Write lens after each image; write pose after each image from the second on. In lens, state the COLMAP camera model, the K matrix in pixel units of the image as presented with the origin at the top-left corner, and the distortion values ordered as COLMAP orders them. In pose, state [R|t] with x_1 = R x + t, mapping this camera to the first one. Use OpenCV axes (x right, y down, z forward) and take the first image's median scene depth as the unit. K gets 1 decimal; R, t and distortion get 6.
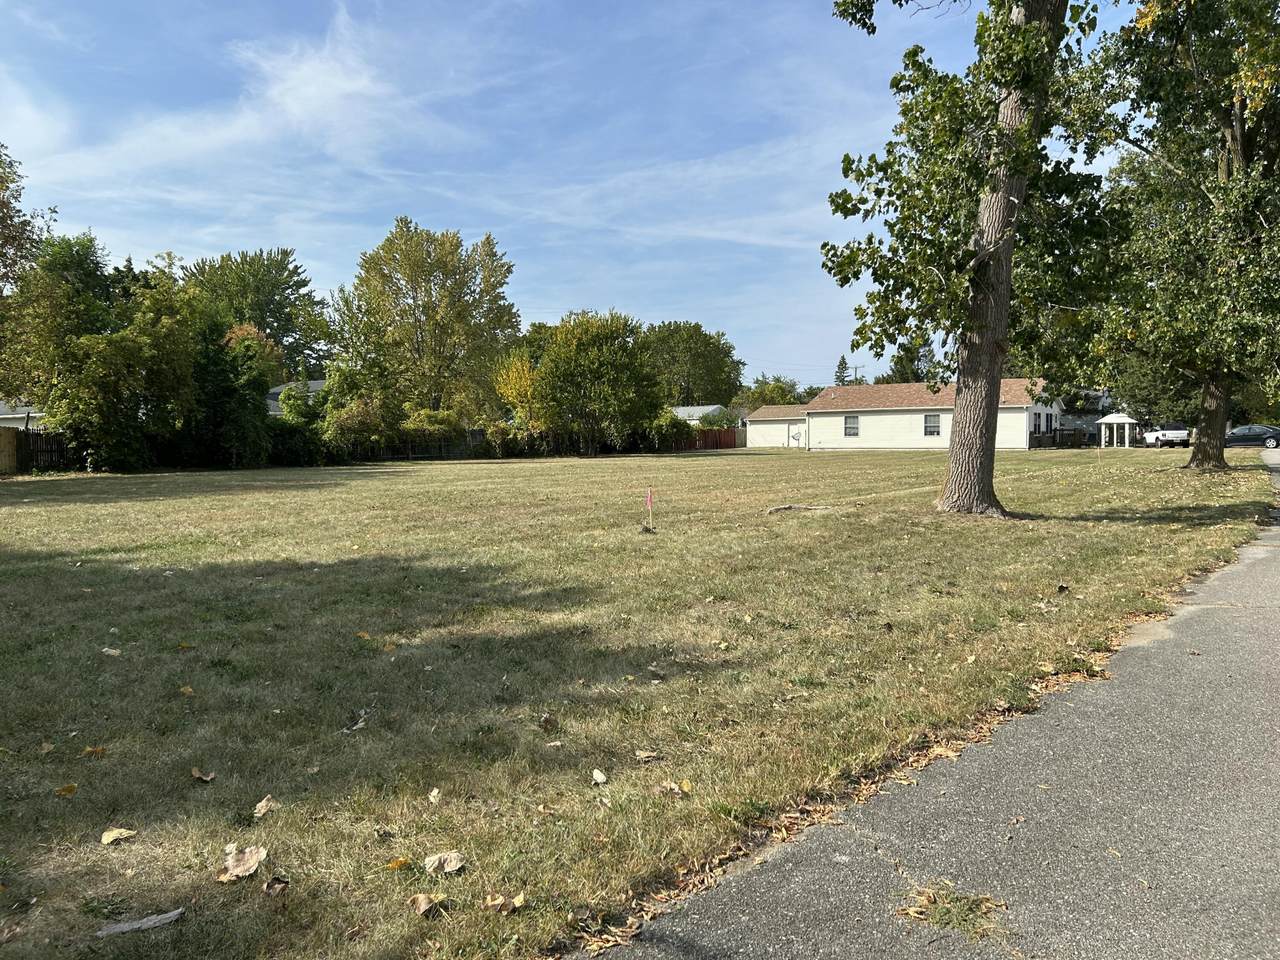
lens RADIAL K [[970.6, 0, 640.0], [0, 970.6, 480.0], [0, 0, 1]] dist [0.060684, -0.002290]
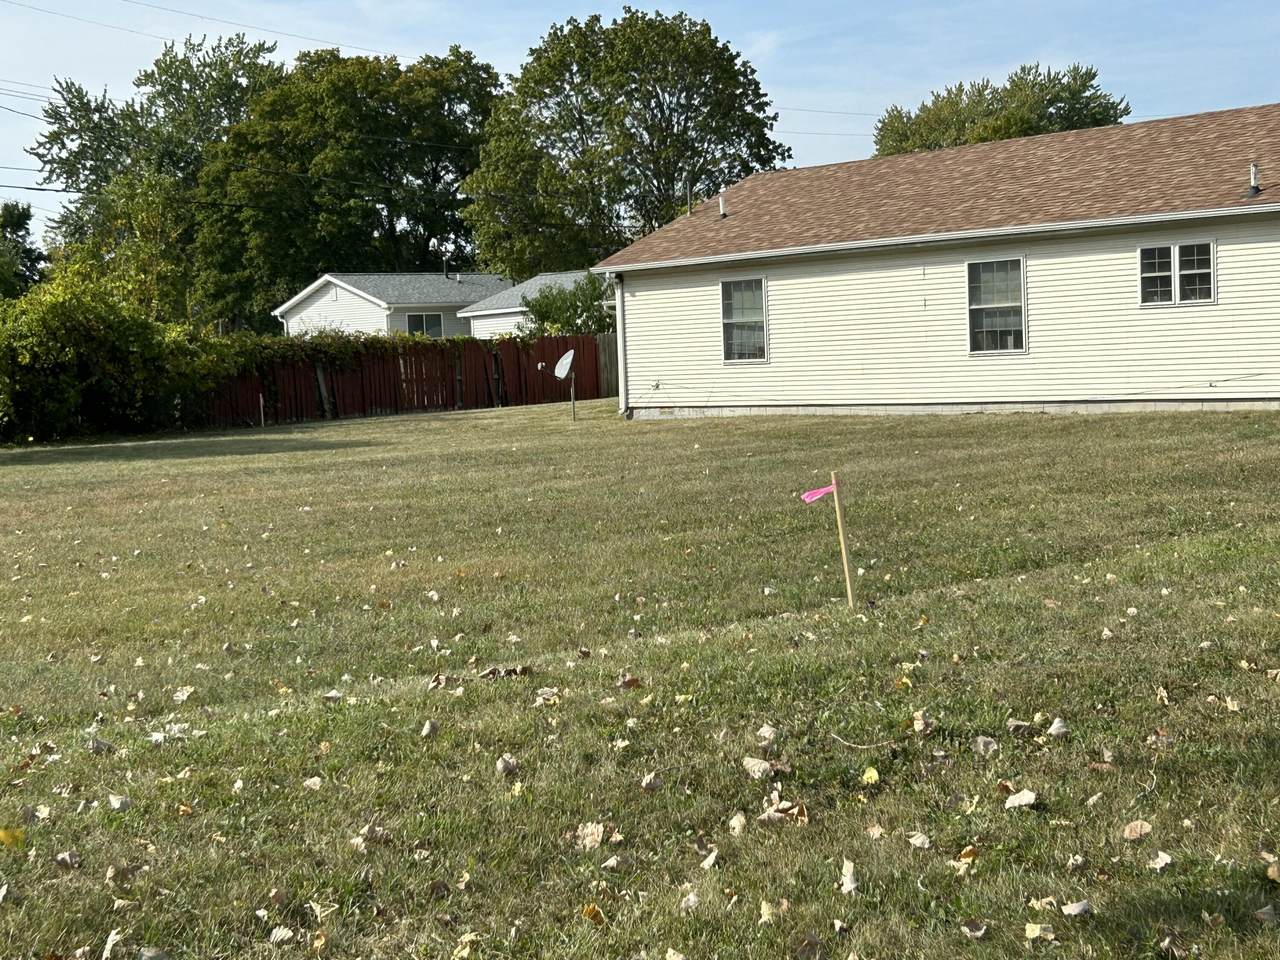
lens RADIAL K [[2070.9, 0, 640.0], [0, 2070.9, 480.0], [0, 0, 1]] dist [0.242346, -0.107247]
pose [[0.980061, -0.019676, -0.197719, 0.479022], [0.024193, 0.999498, 0.020460, -0.040180], [0.197217, -0.024836, 0.980045, 0.733841]]
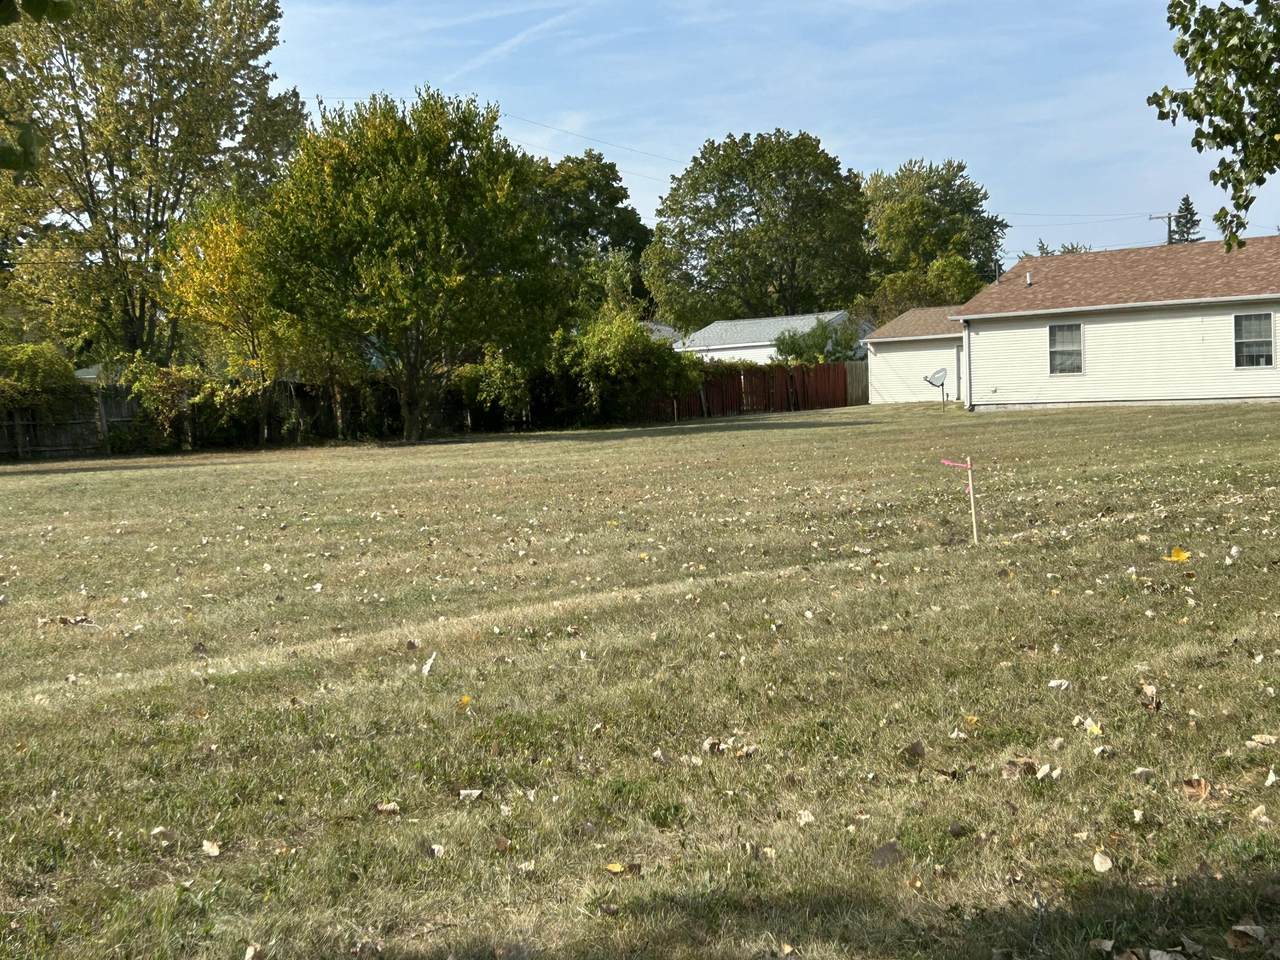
lens RADIAL K [[1849.5, 0, 640.0], [0, 1849.5, 480.0], [0, 0, 1]] dist [0.143561, -0.082359]
pose [[0.993753, -0.022113, -0.109391, 0.196458], [0.023107, 0.999702, 0.007828, -0.015581], [0.109185, -0.010306, 0.993968, 0.296774]]
